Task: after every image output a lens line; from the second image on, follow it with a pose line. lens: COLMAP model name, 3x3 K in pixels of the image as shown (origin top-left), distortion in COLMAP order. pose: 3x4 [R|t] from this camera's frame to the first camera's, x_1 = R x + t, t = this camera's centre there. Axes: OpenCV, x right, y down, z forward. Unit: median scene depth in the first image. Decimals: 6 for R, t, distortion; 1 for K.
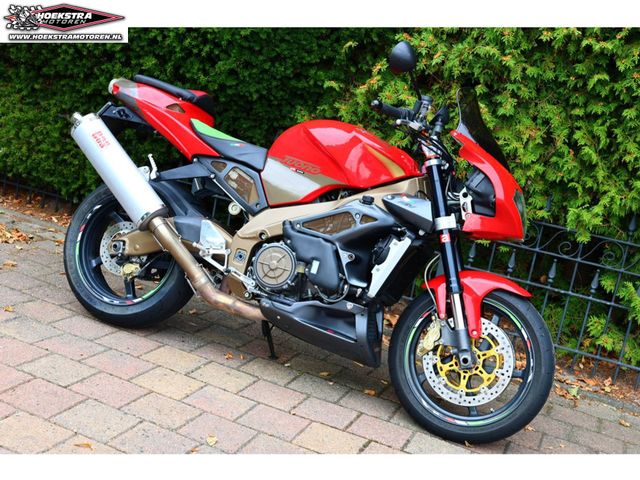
lens RADIAL K [[821.1, 0, 320.0], [0, 821.1, 241.5], [0, 0, 1]] dist [-0.010556, 0.000000]
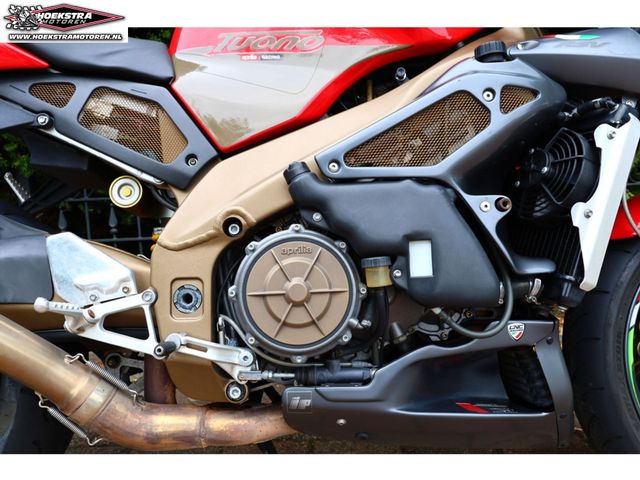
lens RADIAL K [[505.5, 0, 318.8], [0, 505.5, 240.2], [0, 0, 1]] dist [0.014856, 0.000105]
pose [[0.901153, -0.265724, 0.342510, -0.113247], [0.283143, 0.959077, -0.000891, 0.010028], [-0.328257, 0.097782, 0.939514, 0.754961]]
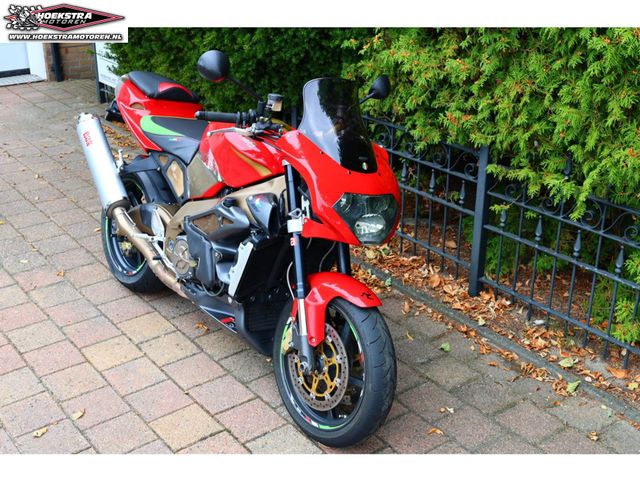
lens RADIAL K [[804.7, 0, 320.2], [0, 804.7, 243.3], [0, 0, 1]] dist [-0.024739, 0.000000]
pose [[0.842486, 0.035995, -0.537514, 0.647824], [0.055713, 0.986594, 0.153392, -0.137286], [0.535829, -0.159177, 0.829186, 0.206037]]
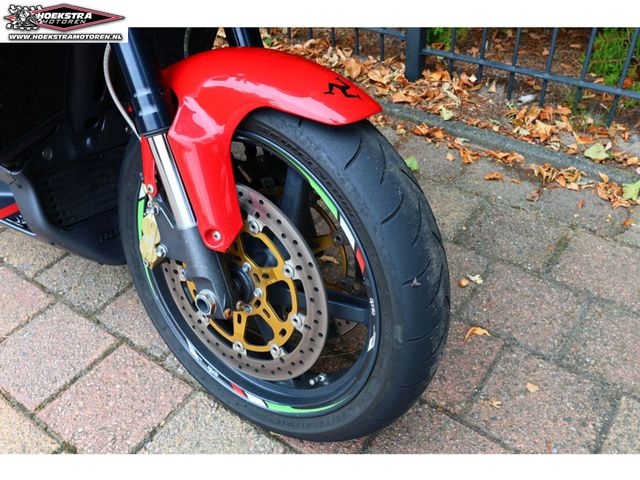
lens RADIAL K [[584.2, 0, 323.4], [0, 584.2, 244.9], [0, 0, 1]] dist [0.017915, 0.000000]
pose [[0.941745, -0.019679, -0.335753, 0.296521], [0.179021, 0.874449, 0.450878, 0.003008], [0.284726, -0.484718, 0.827031, 0.723657]]
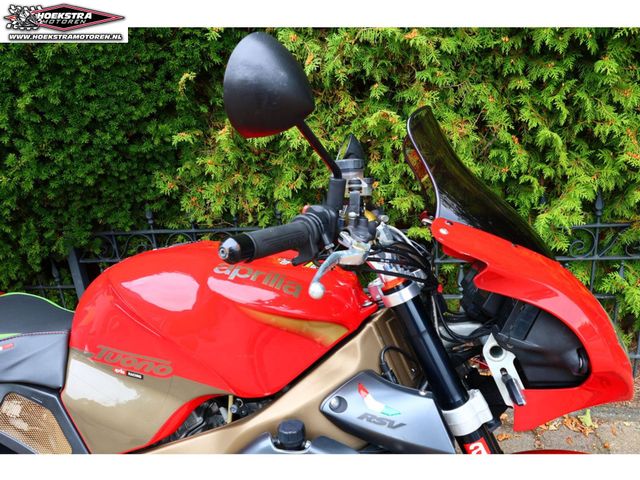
lens RADIAL K [[467.0, 0, 319.5], [0, 467.0, 240.2], [0, 0, 1]] dist [0.016964, -0.001129]
pose [[0.942902, -0.314606, 0.109355, 0.072039], [0.297666, 0.943267, 0.147112, -0.166588], [-0.149433, -0.106161, 0.983056, 0.714700]]
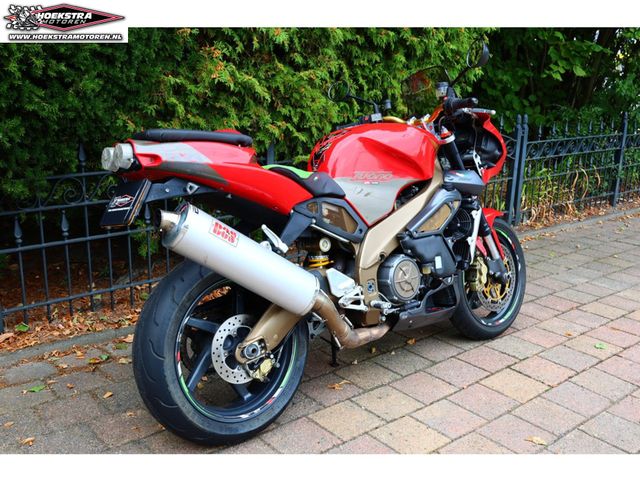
lens RADIAL K [[639.7, 0, 318.7], [0, 639.7, 241.9], [0, 0, 1]] dist [0.015291, 0.000000]
pose [[0.475718, -0.402575, 0.782065, -0.681301], [0.232429, 0.915047, 0.329646, -0.287421], [-0.848333, 0.024956, 0.528874, 0.646271]]
